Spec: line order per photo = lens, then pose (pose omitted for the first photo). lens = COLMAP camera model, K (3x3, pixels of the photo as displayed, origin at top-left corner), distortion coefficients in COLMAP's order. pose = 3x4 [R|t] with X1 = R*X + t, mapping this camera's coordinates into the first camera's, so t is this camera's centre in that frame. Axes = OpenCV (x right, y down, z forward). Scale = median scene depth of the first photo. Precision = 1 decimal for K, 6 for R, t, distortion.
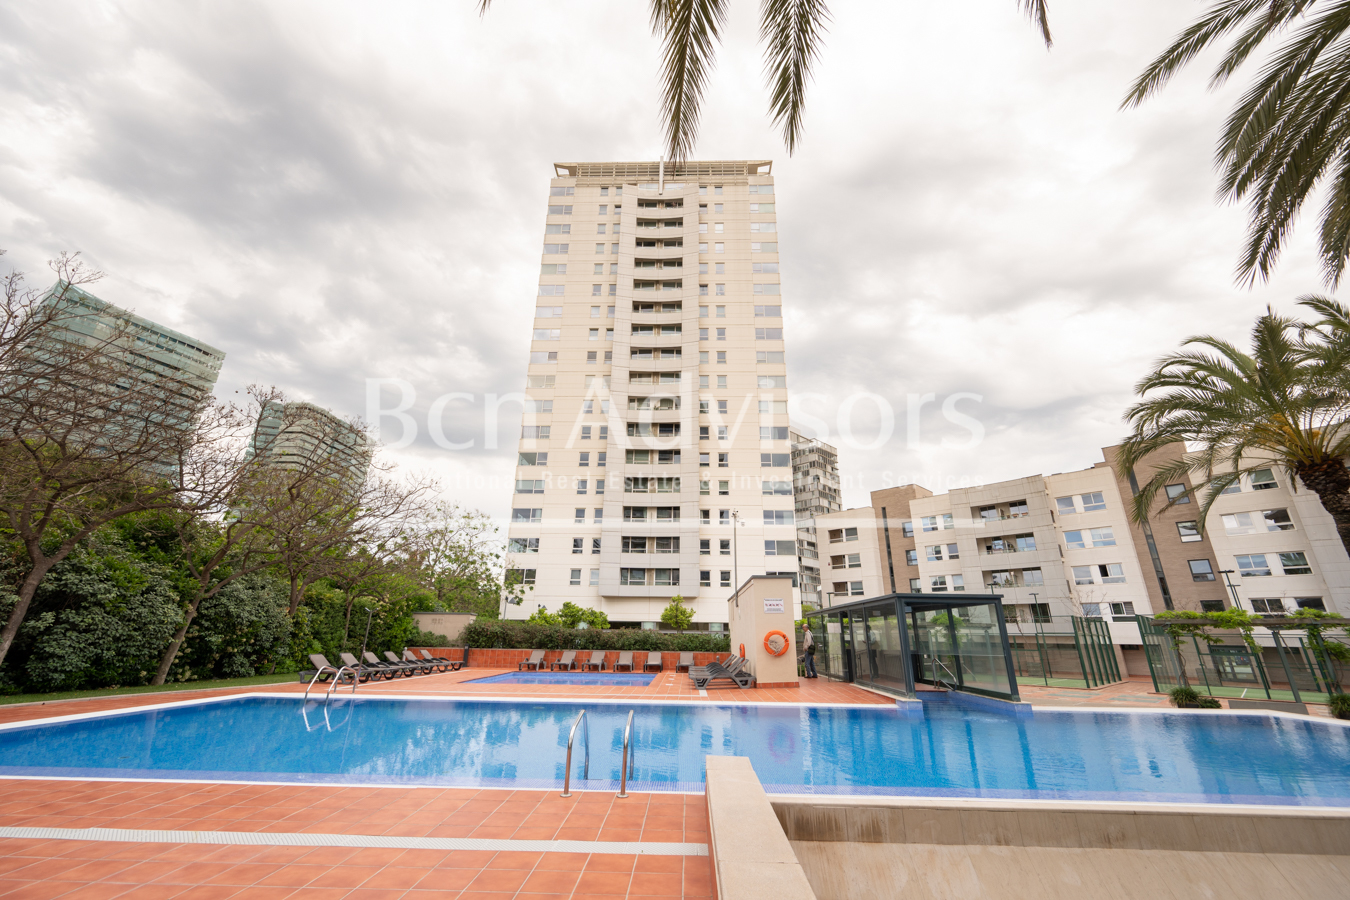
lens RADIAL K [[530.8, 0, 671.3], [0, 530.8, 440.9], [0, 0, 1]] dist [-0.000566, 0.000606]
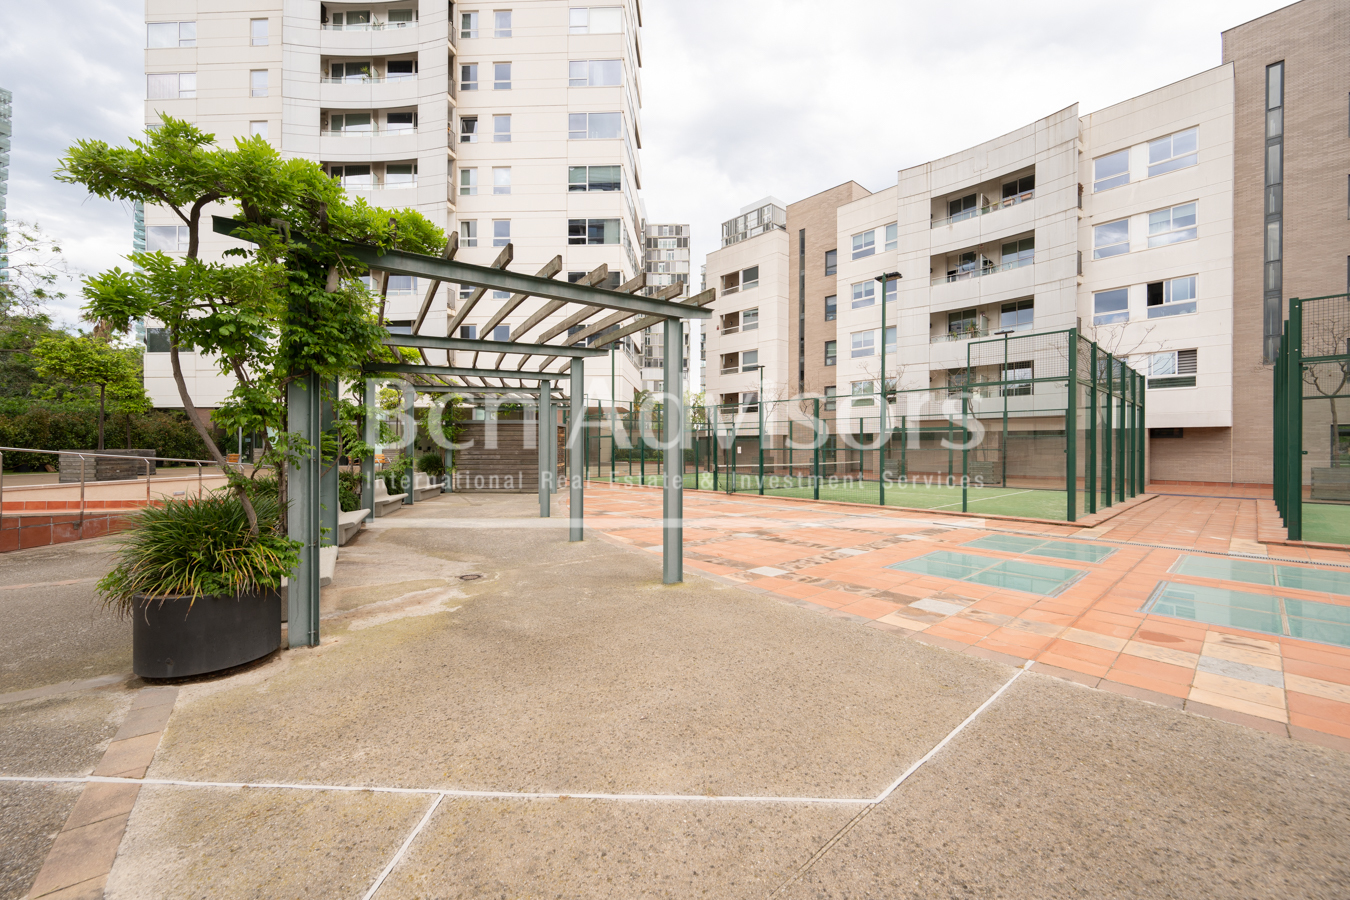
lens RADIAL K [[536.1, 0, 676.1], [0, 536.1, 444.3], [0, 0, 1]] dist [0.000171, 0.000183]
pose [[0.999871, -0.010557, -0.012100, 0.440229], [0.014060, 0.939554, 0.342112, 0.244285], [0.007757, -0.342238, 0.939581, 0.567556]]
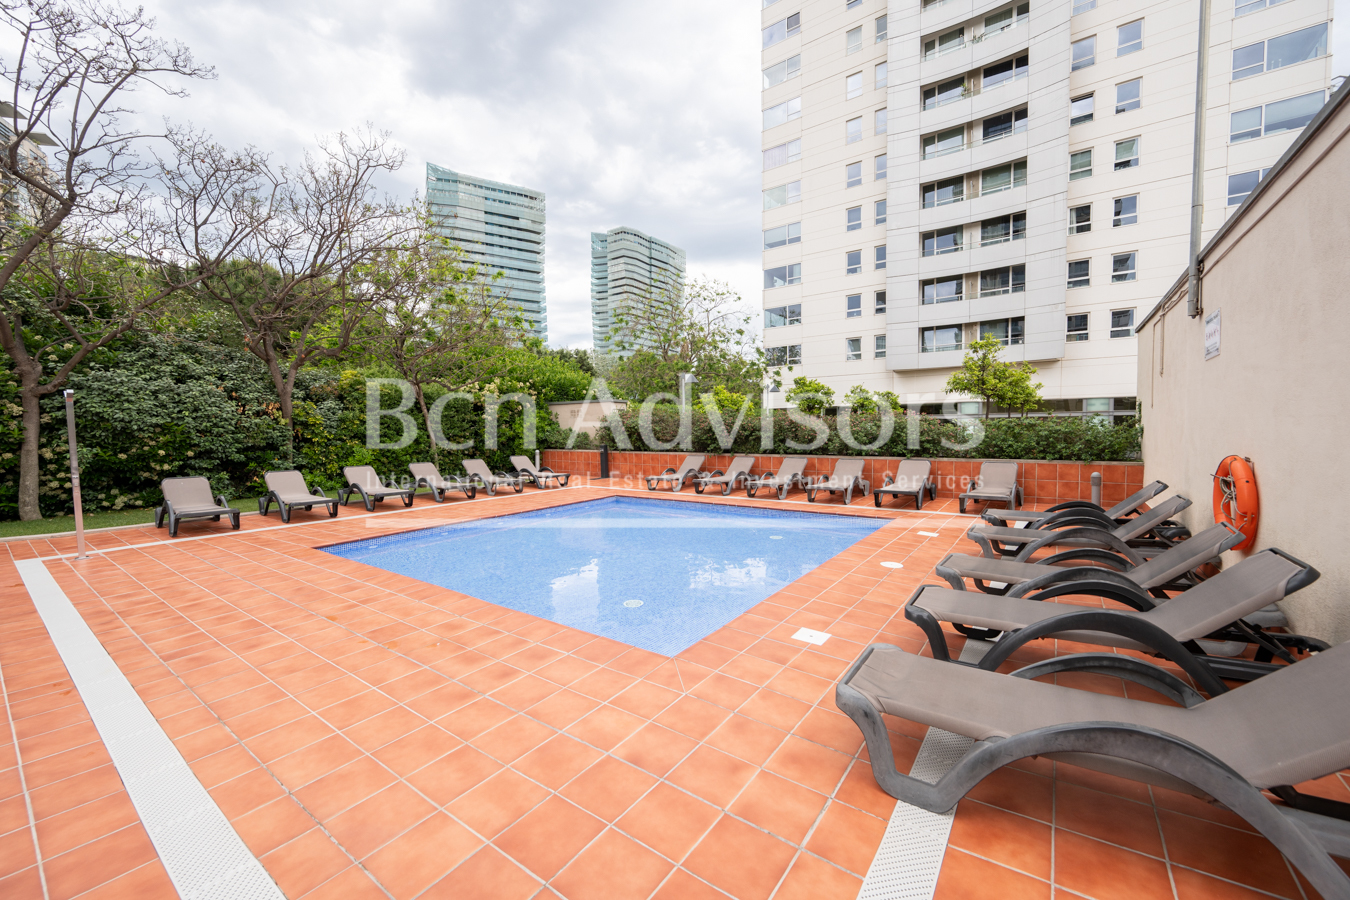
lens RADIAL K [[531.1, 0, 675.0], [0, 531.1, 450.0], [0, 0, 1]] dist [-0.000736, -0.000063]
pose [[0.828315, -0.000673, -0.560263, 0.034566], [0.218724, 0.921035, 0.322264, 0.140849], [0.515805, -0.389478, 0.763054, 0.389819]]
